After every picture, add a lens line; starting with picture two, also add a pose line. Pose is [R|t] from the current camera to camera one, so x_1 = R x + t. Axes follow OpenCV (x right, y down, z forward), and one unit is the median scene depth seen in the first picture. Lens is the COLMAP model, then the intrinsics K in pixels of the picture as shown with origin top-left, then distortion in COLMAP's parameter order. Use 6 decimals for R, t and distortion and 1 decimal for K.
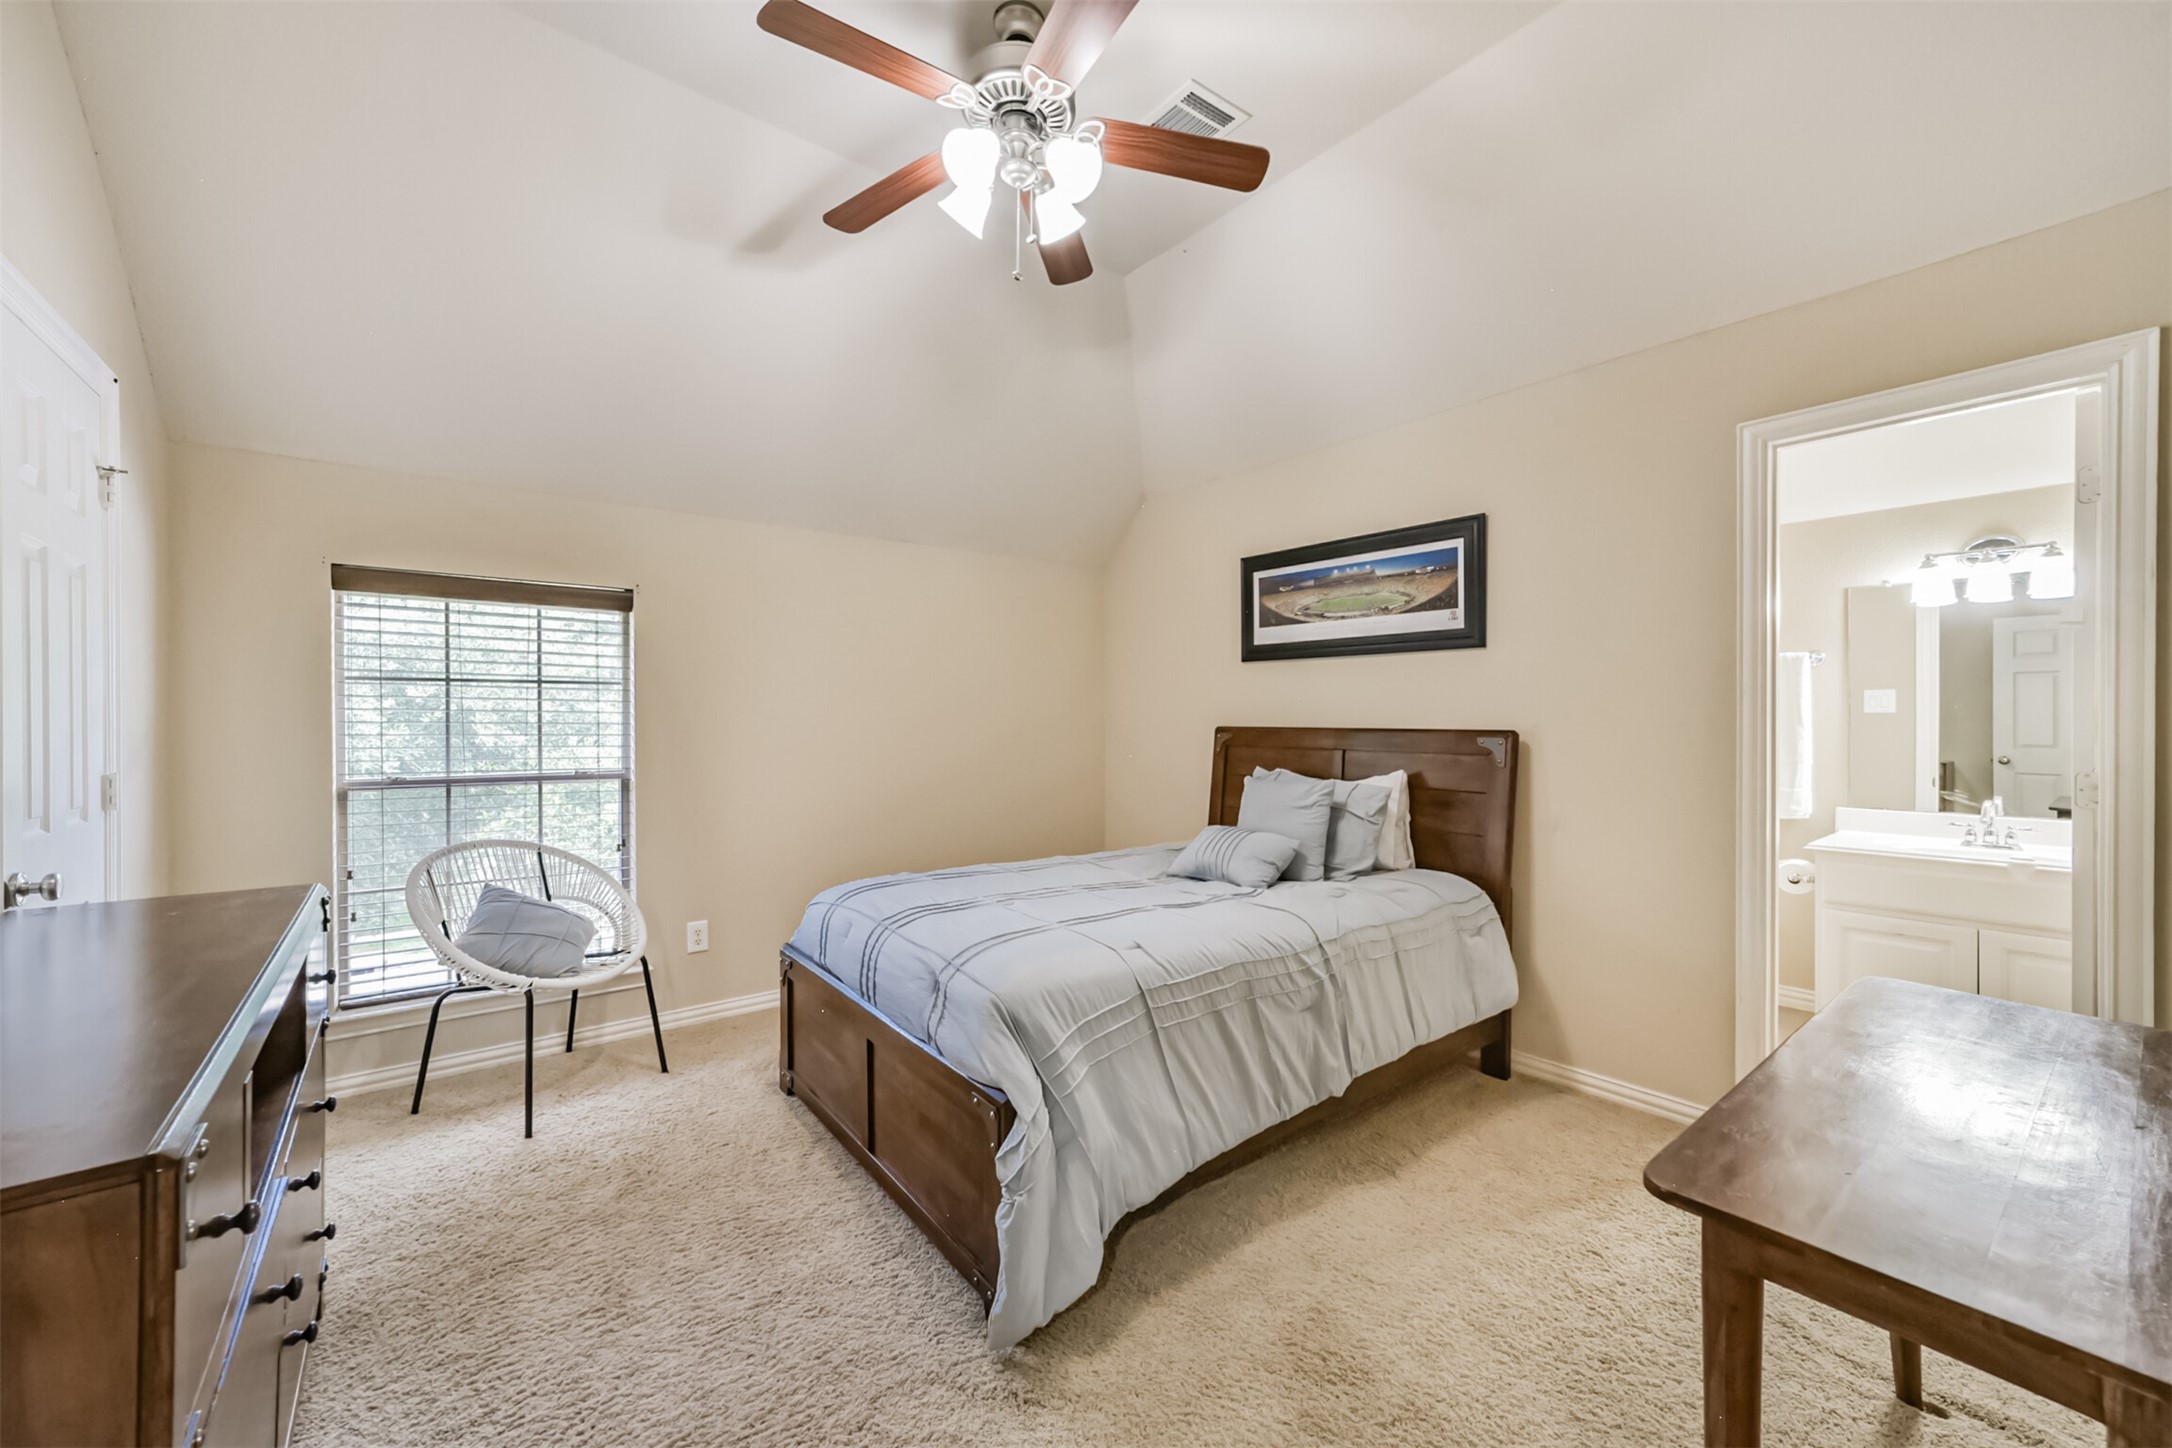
lens RADIAL K [[876.0, 0, 1086.0], [0, 876.0, 724.0], [0, 0, 1]] dist [0.007713, 0.000145]
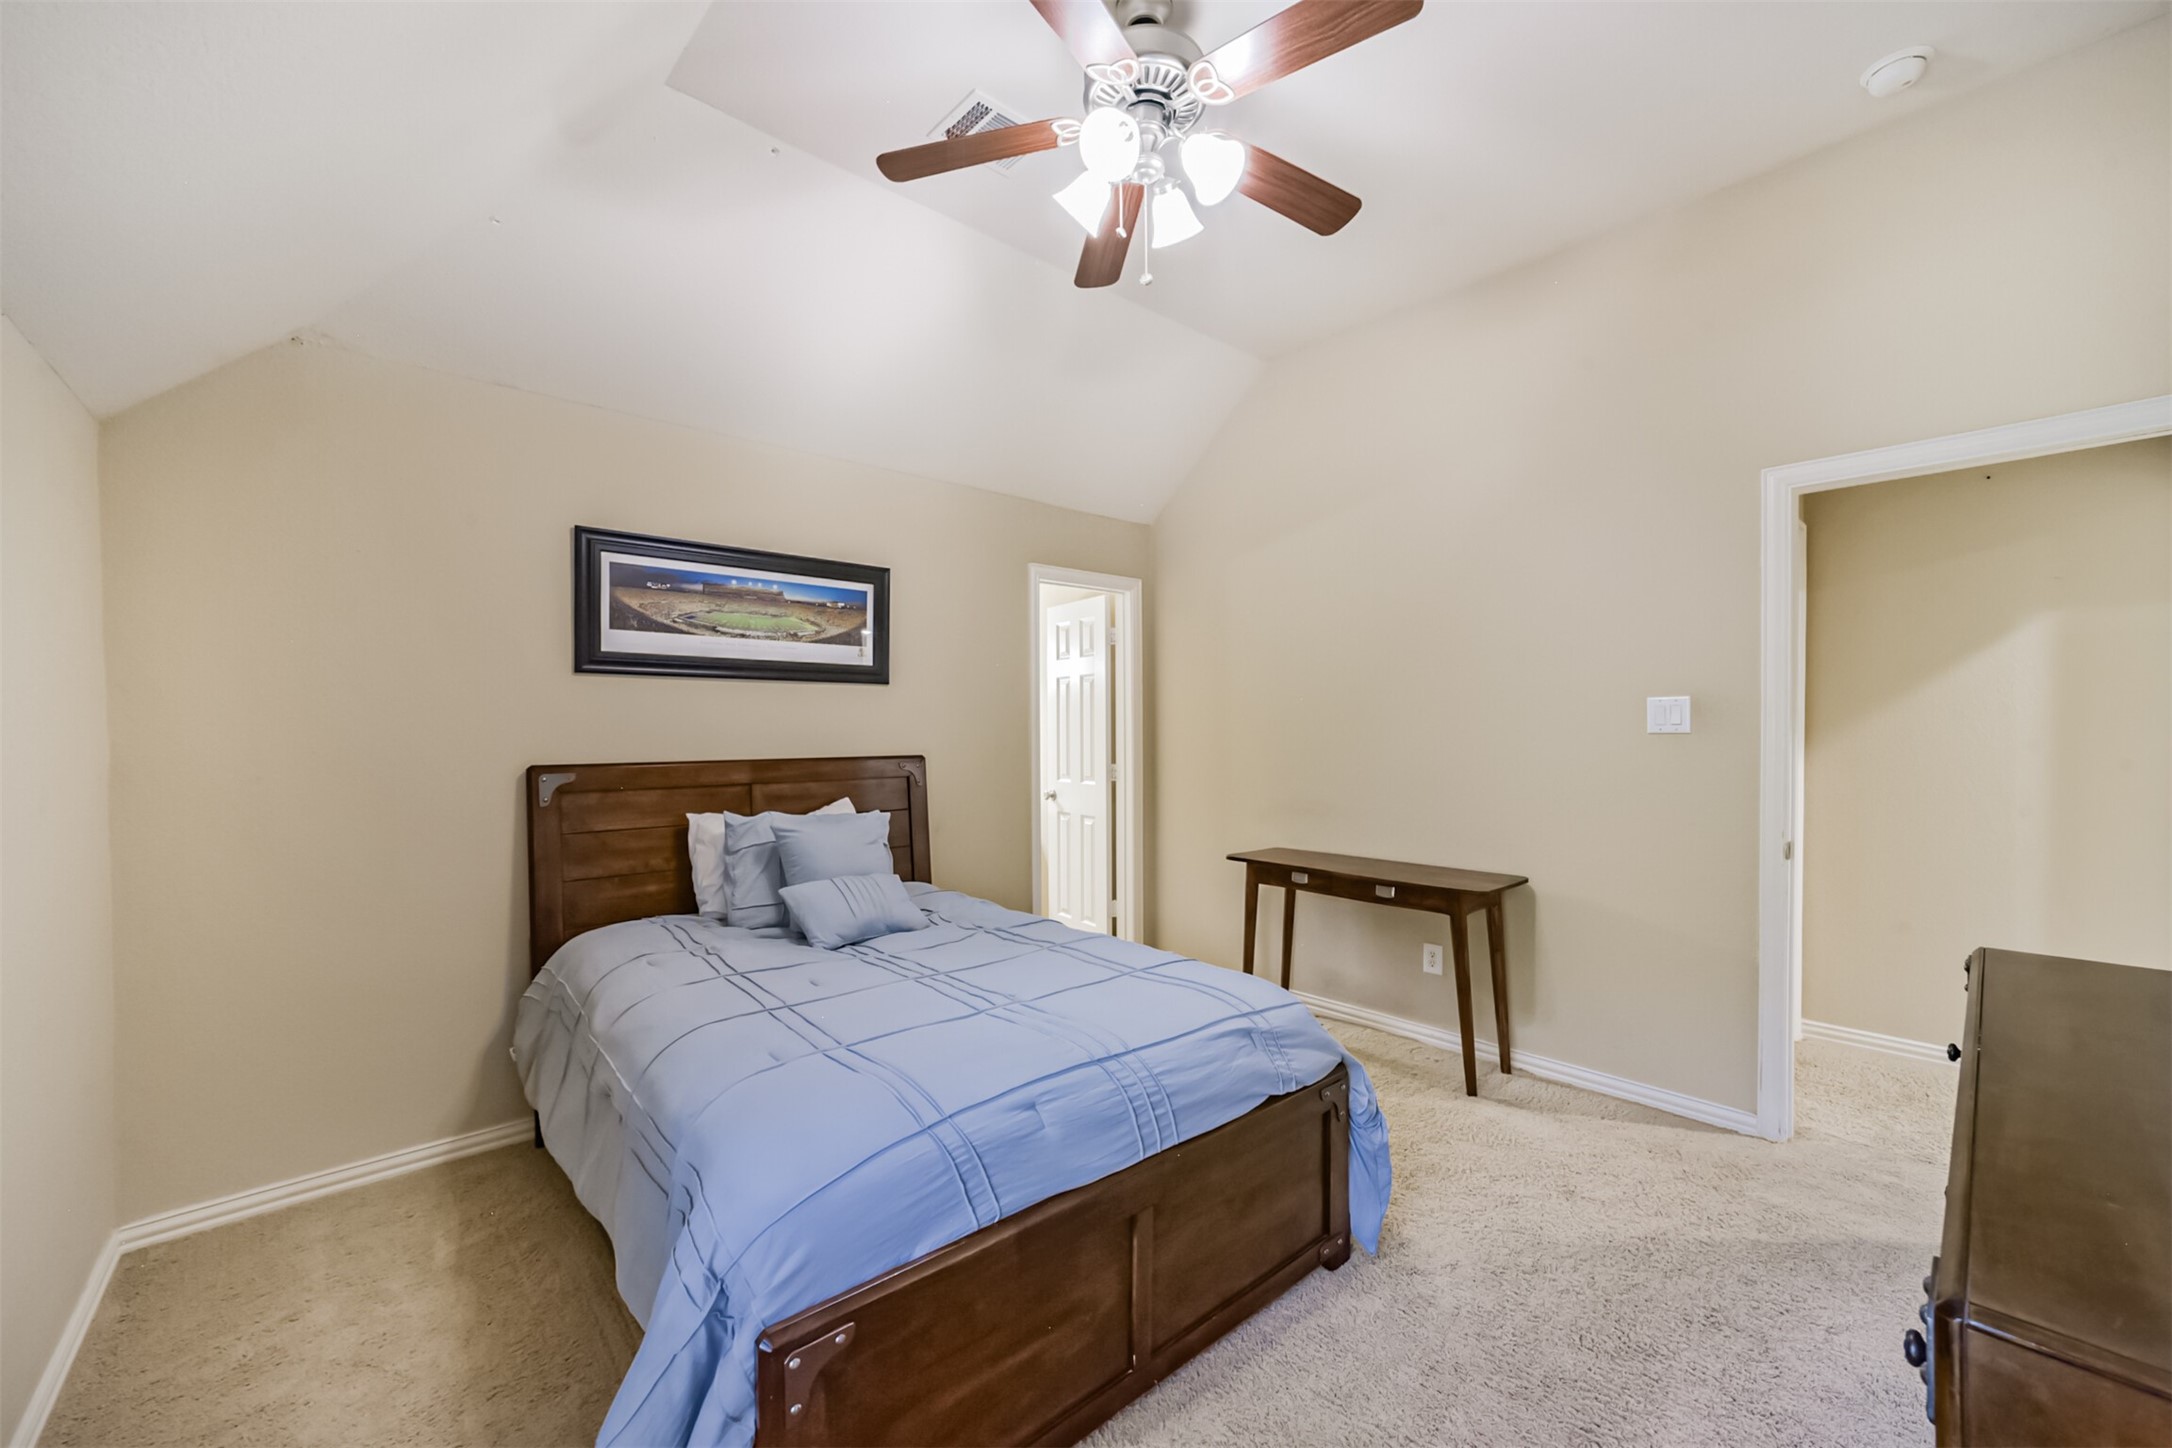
lens RADIAL K [[846.6, 0, 1094.5], [0, 846.6, 733.3], [0, 0, 1]] dist [-0.029264, 0.010154]
pose [[-0.067812, -0.004092, 0.997690, -0.626459], [0.012197, 0.999913, 0.004931, -0.024035], [-0.997624, 0.012503, -0.067756, 0.754578]]
